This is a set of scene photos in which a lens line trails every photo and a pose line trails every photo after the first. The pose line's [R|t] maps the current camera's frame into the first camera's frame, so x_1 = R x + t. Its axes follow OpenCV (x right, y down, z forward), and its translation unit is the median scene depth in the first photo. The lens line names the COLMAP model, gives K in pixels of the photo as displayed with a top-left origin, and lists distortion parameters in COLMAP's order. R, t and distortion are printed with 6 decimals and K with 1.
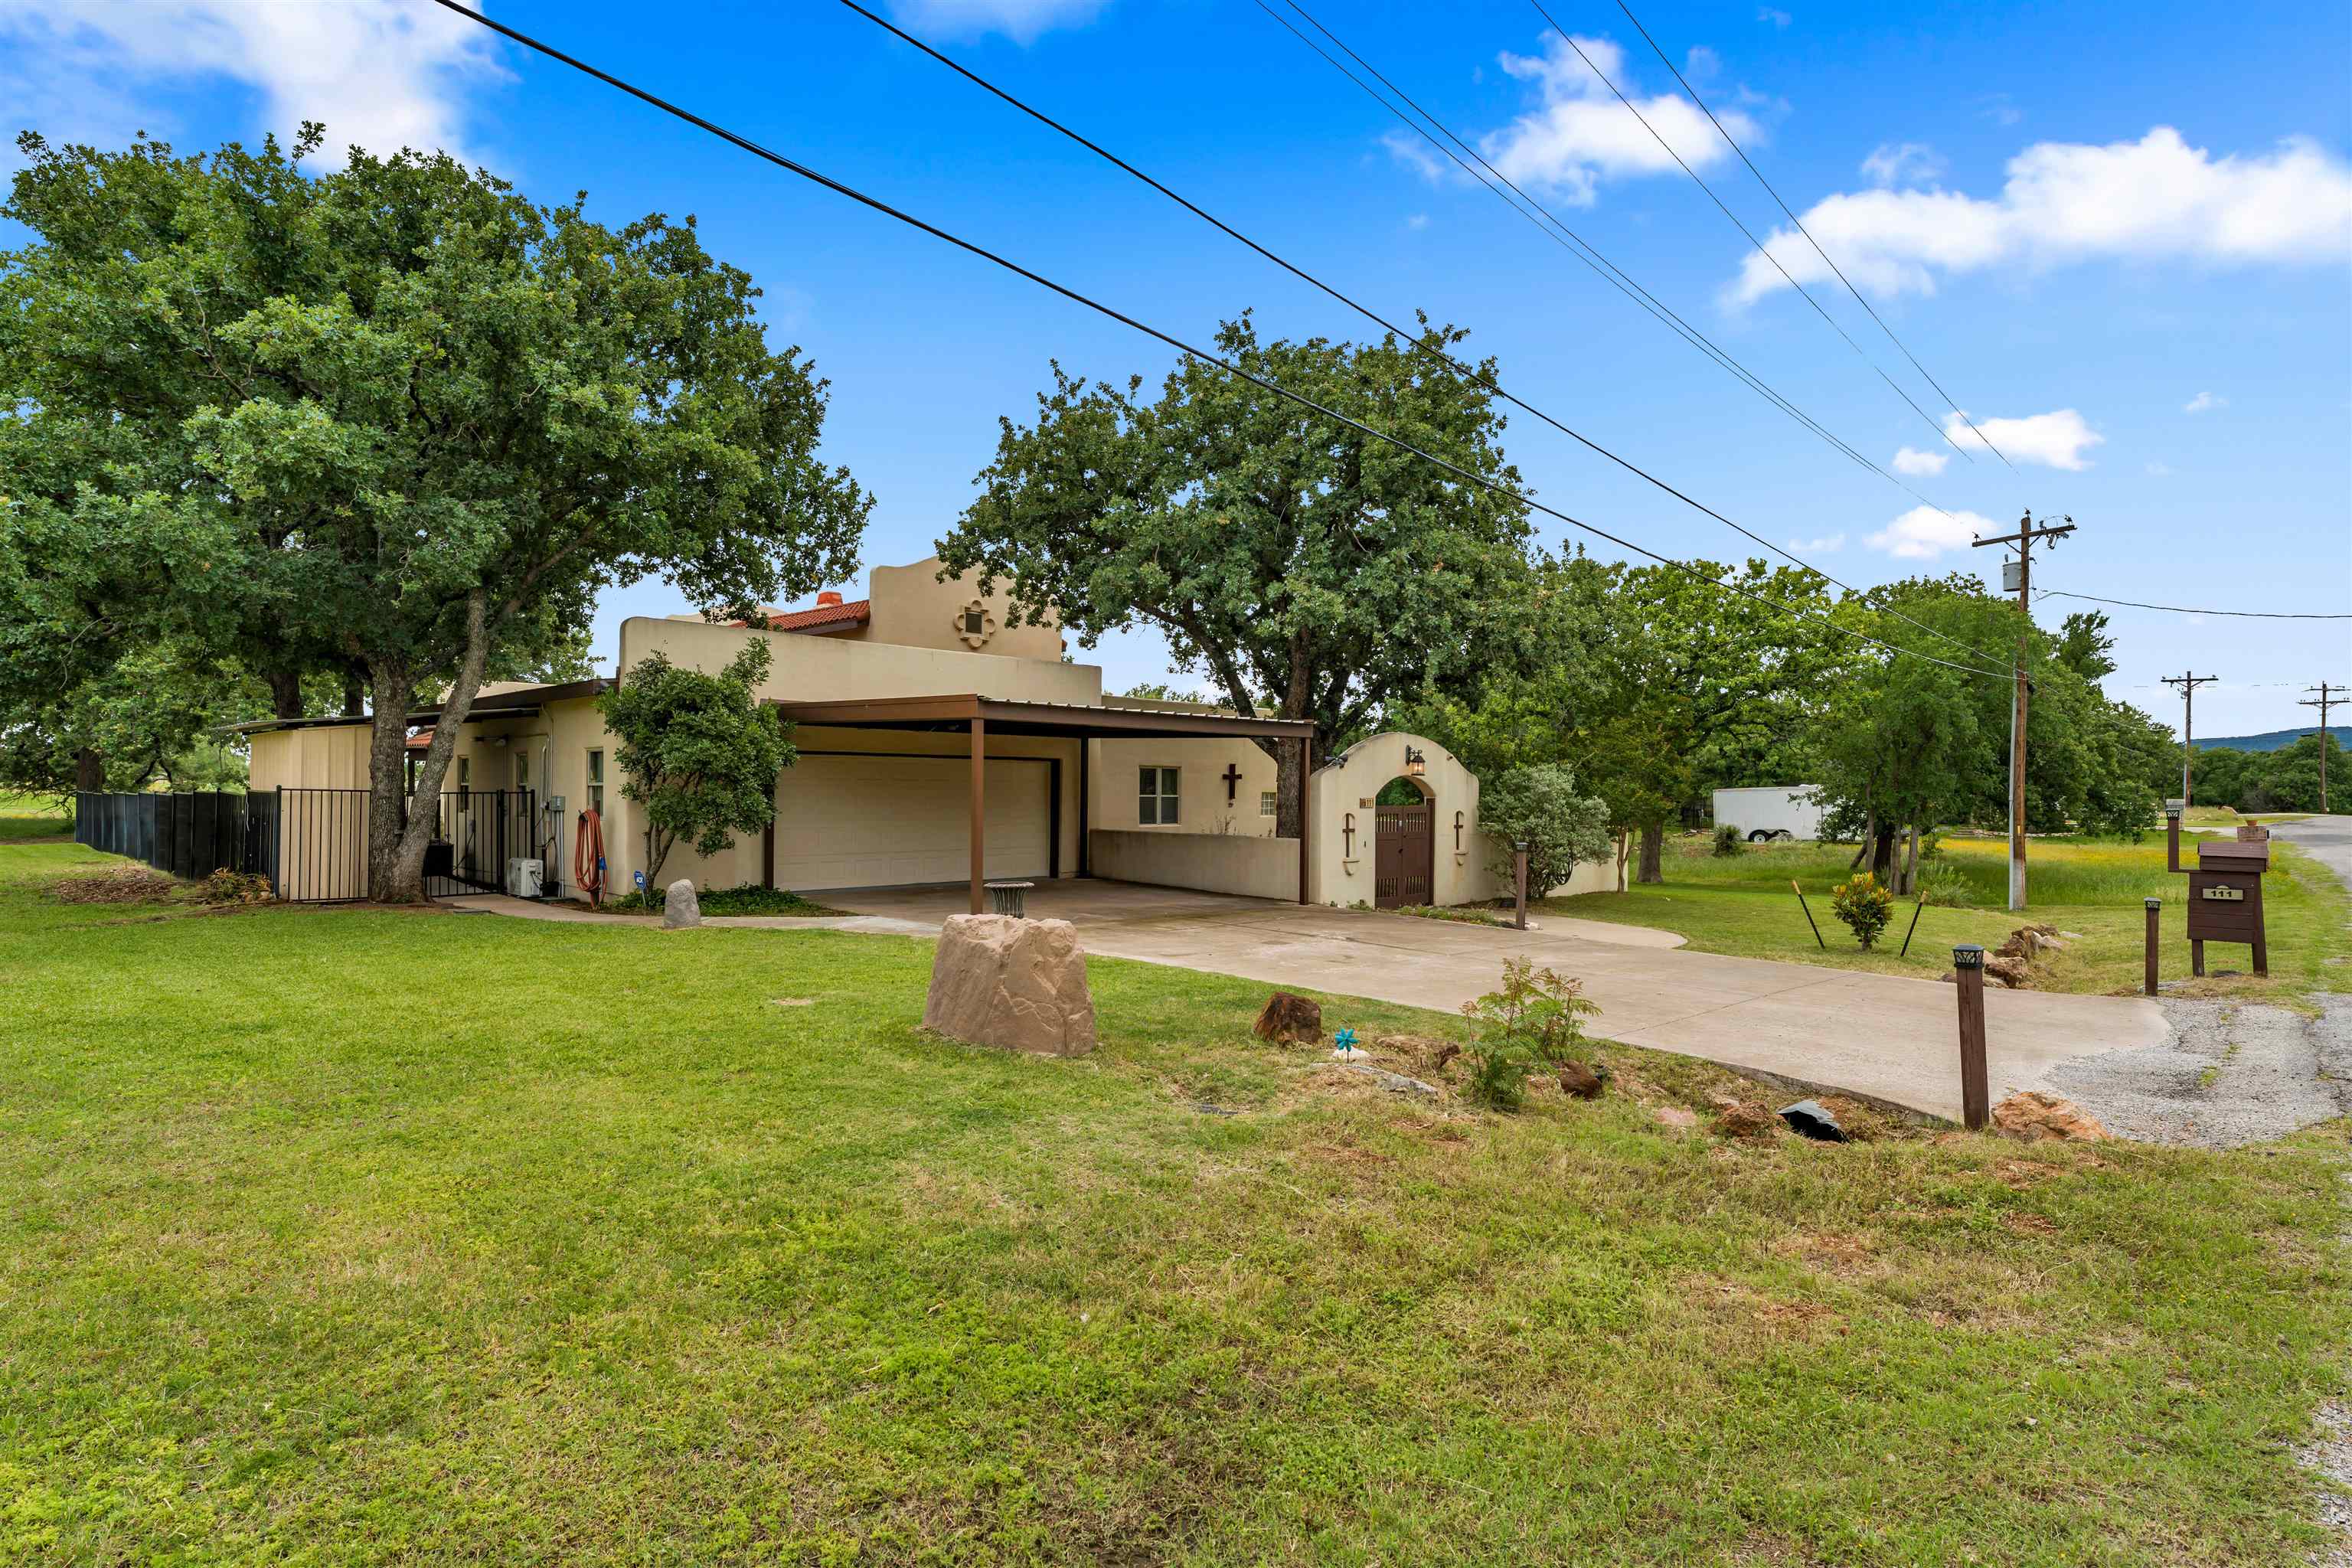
lens RADIAL K [[1178.6, 0, 1176.0], [0, 1178.6, 784.0], [0, 0, 1]] dist [0.000571, -0.000026]
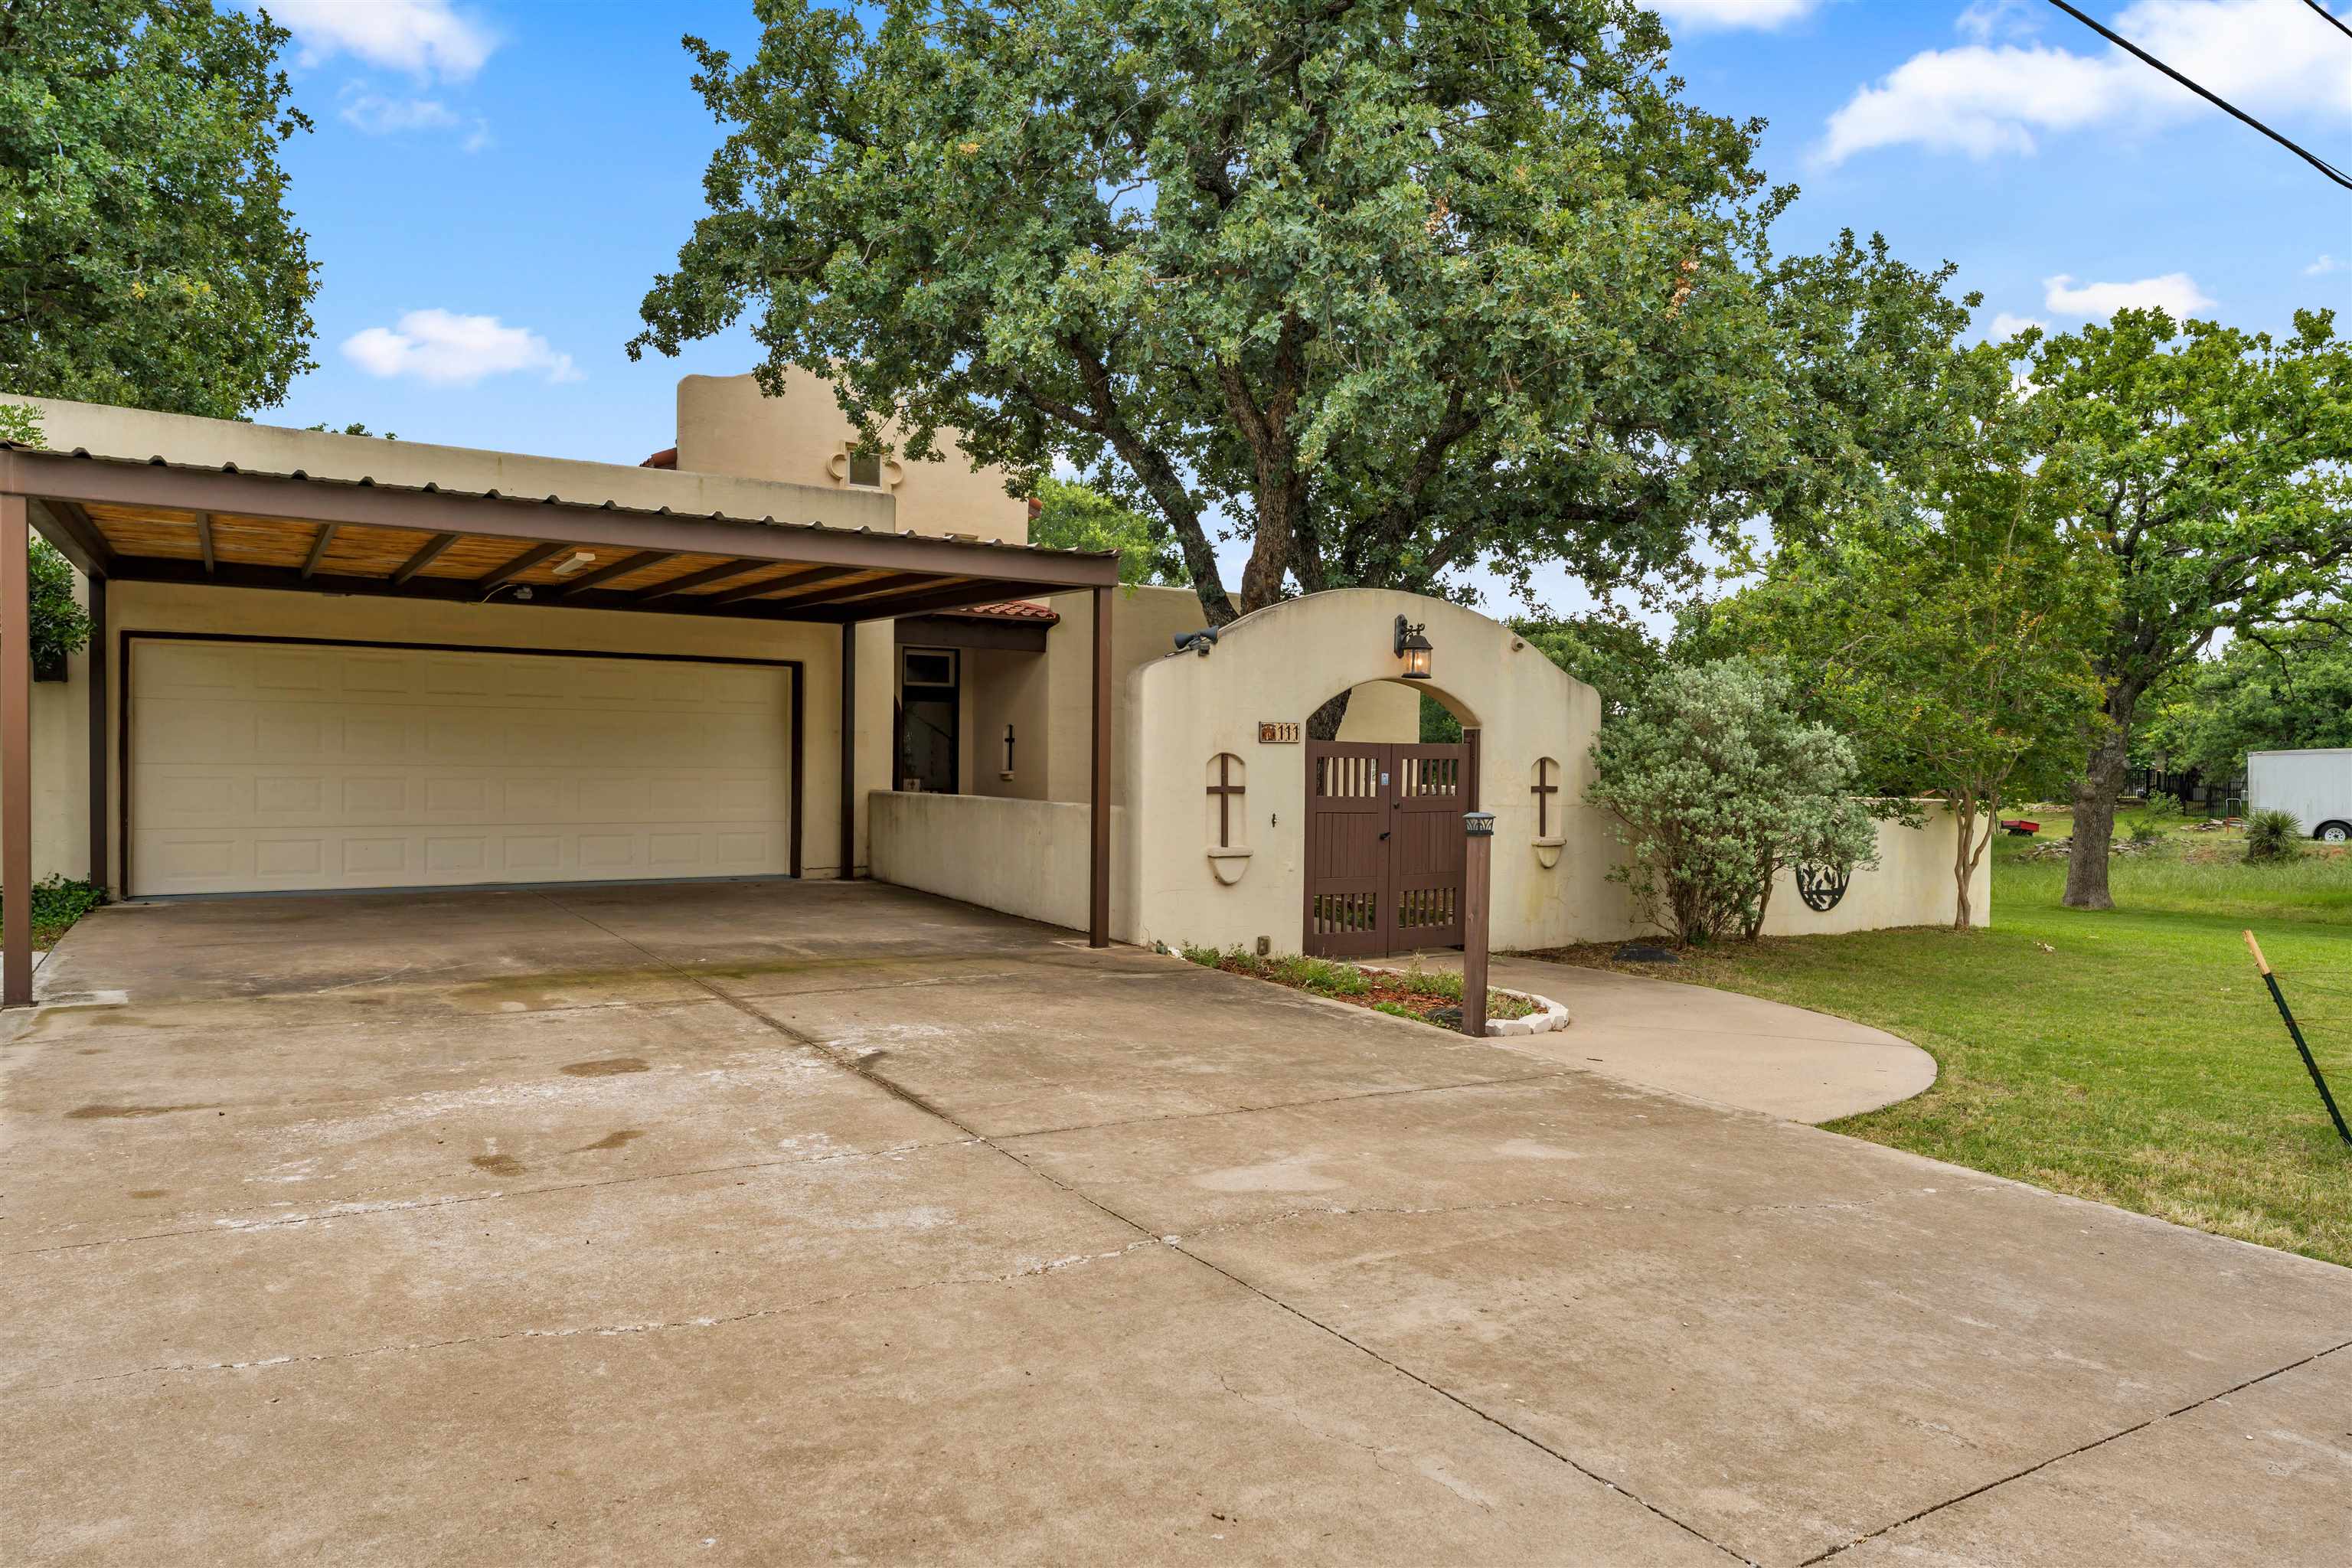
lens RADIAL K [[1471.1, 0, 1176.0], [0, 1471.1, 784.0], [0, 0, 1]] dist [0.003358, 0.001043]
pose [[0.975105, 0.006620, -0.221645, 0.223680], [-0.002892, 0.999849, 0.017140, 0.023766], [0.221725, -0.016073, 0.974977, 0.367904]]
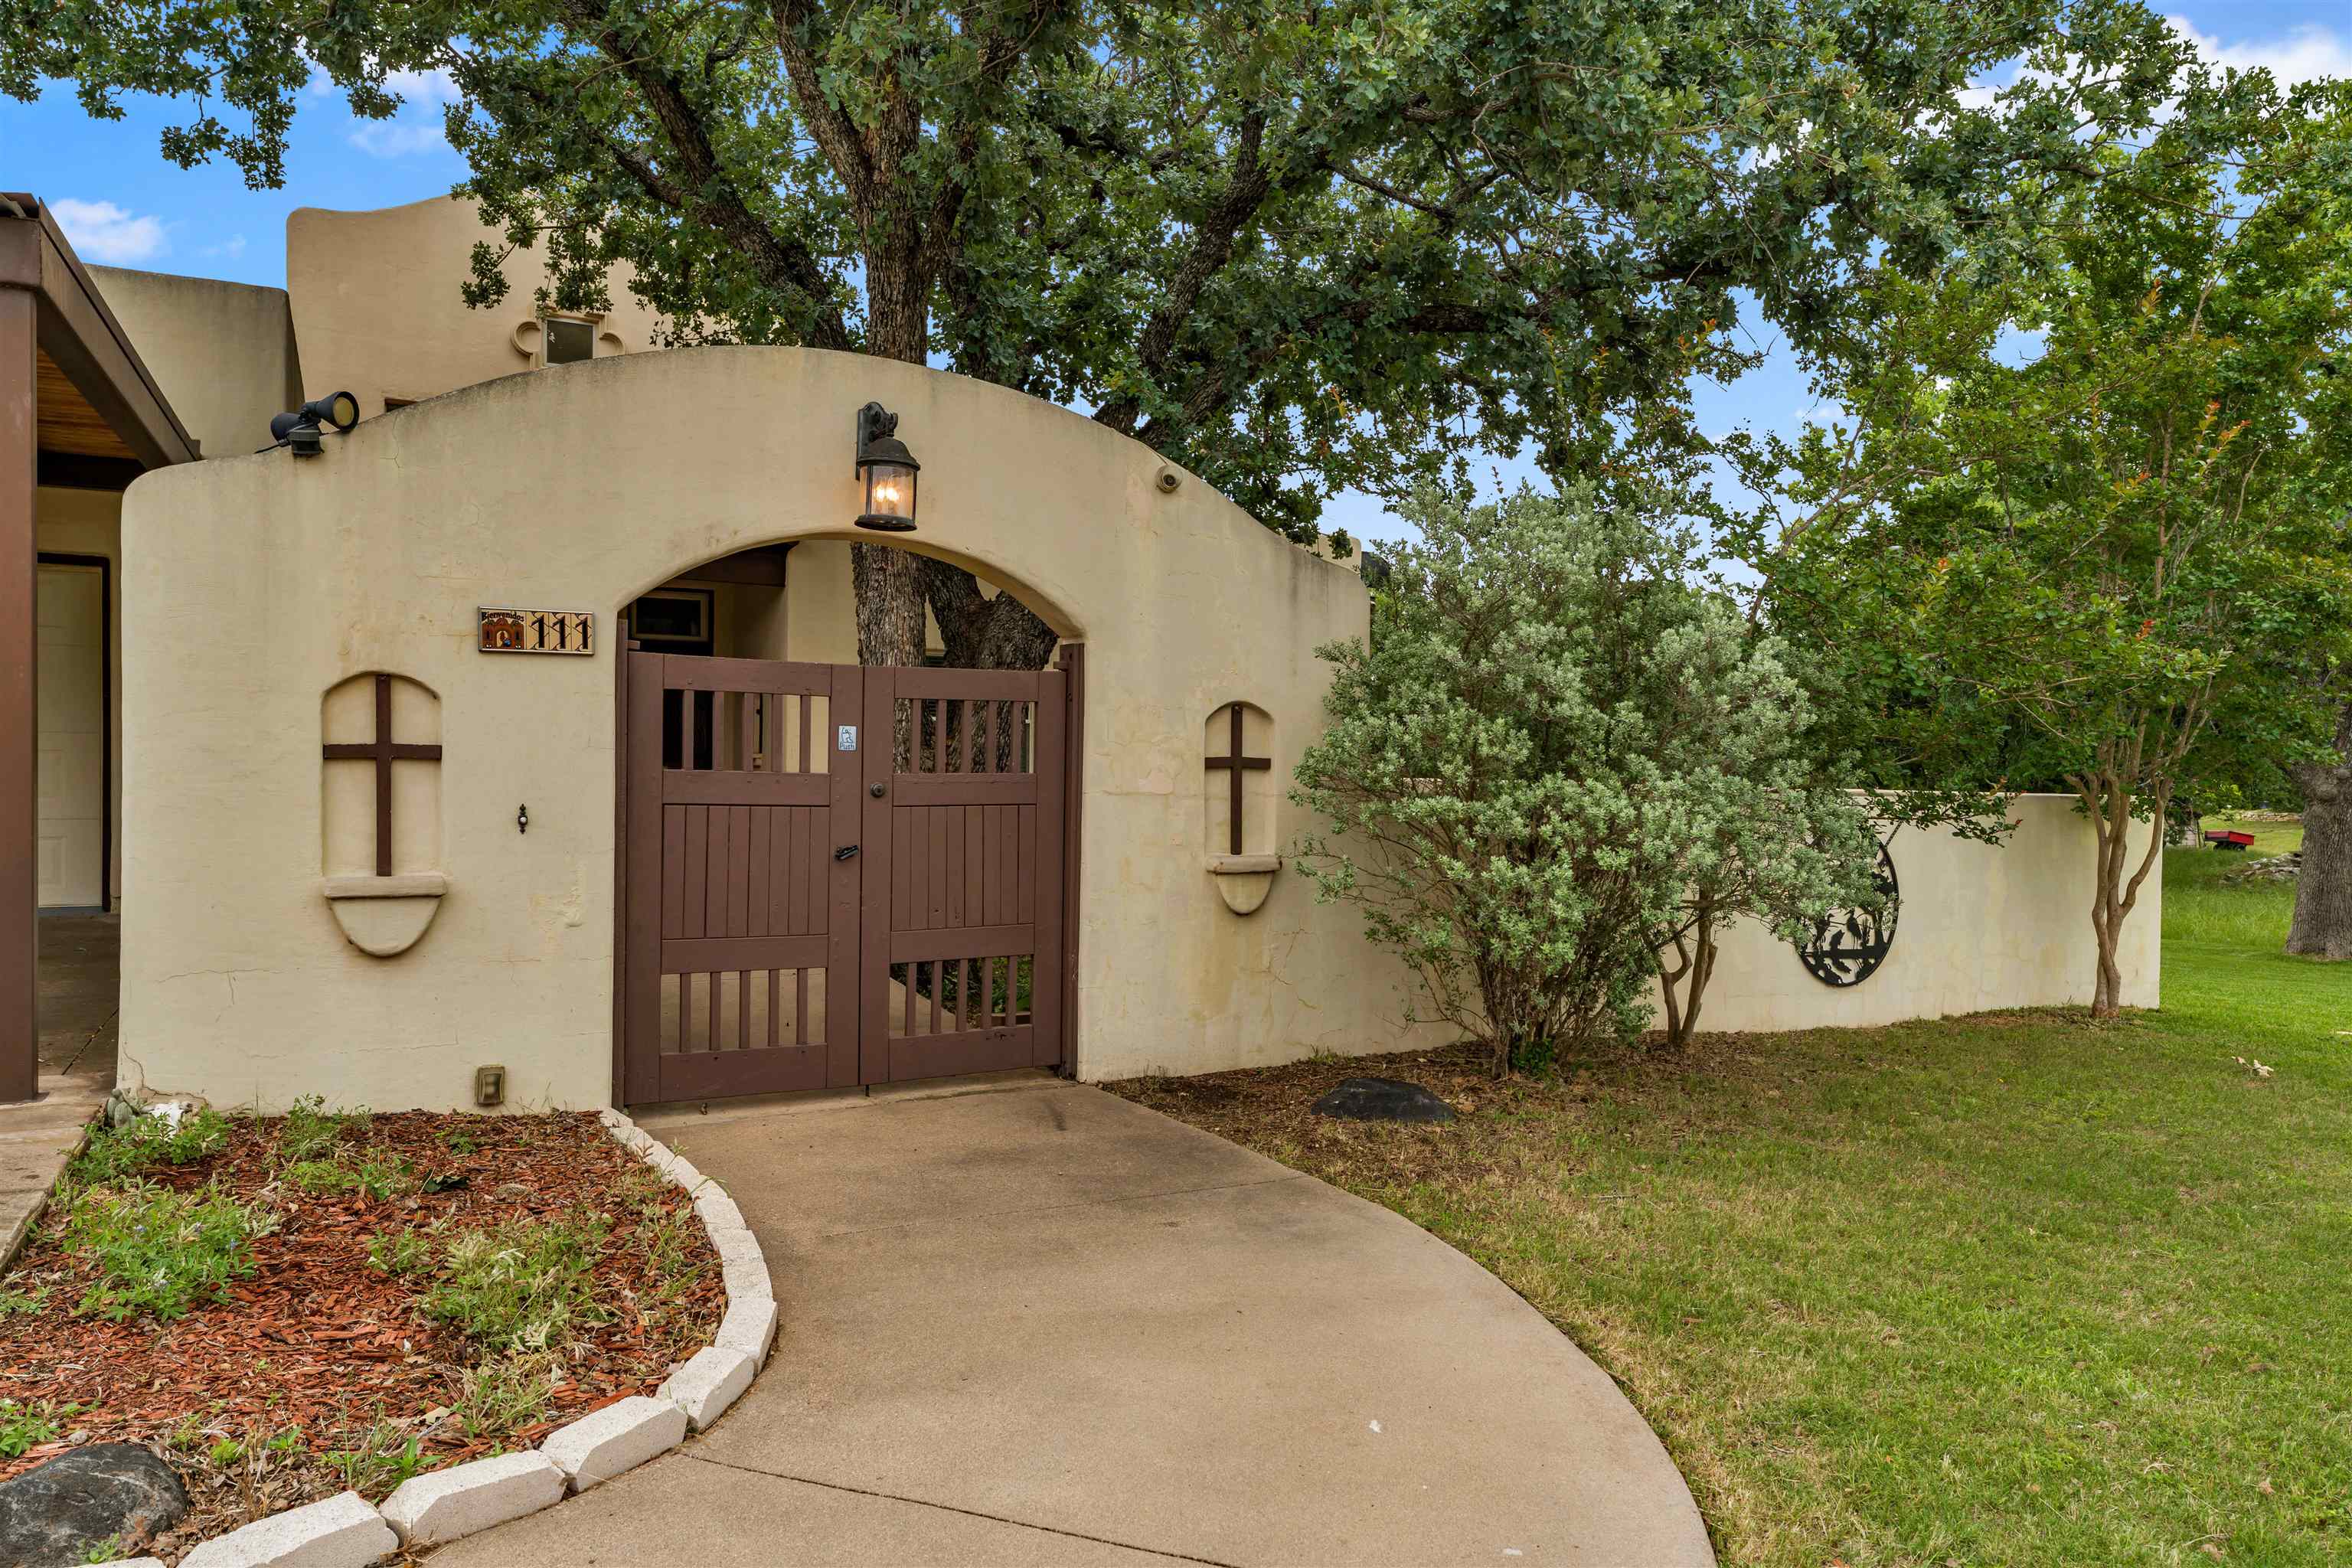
lens RADIAL K [[1536.5, 0, 1176.0], [0, 1536.5, 784.0], [0, 0, 1]] dist [0.003271, 0.004433]
pose [[0.953814, 0.009476, -0.300248, 0.322886], [-0.005203, 0.999874, 0.015026, 0.035325], [0.300352, -0.012769, 0.953743, 0.672466]]
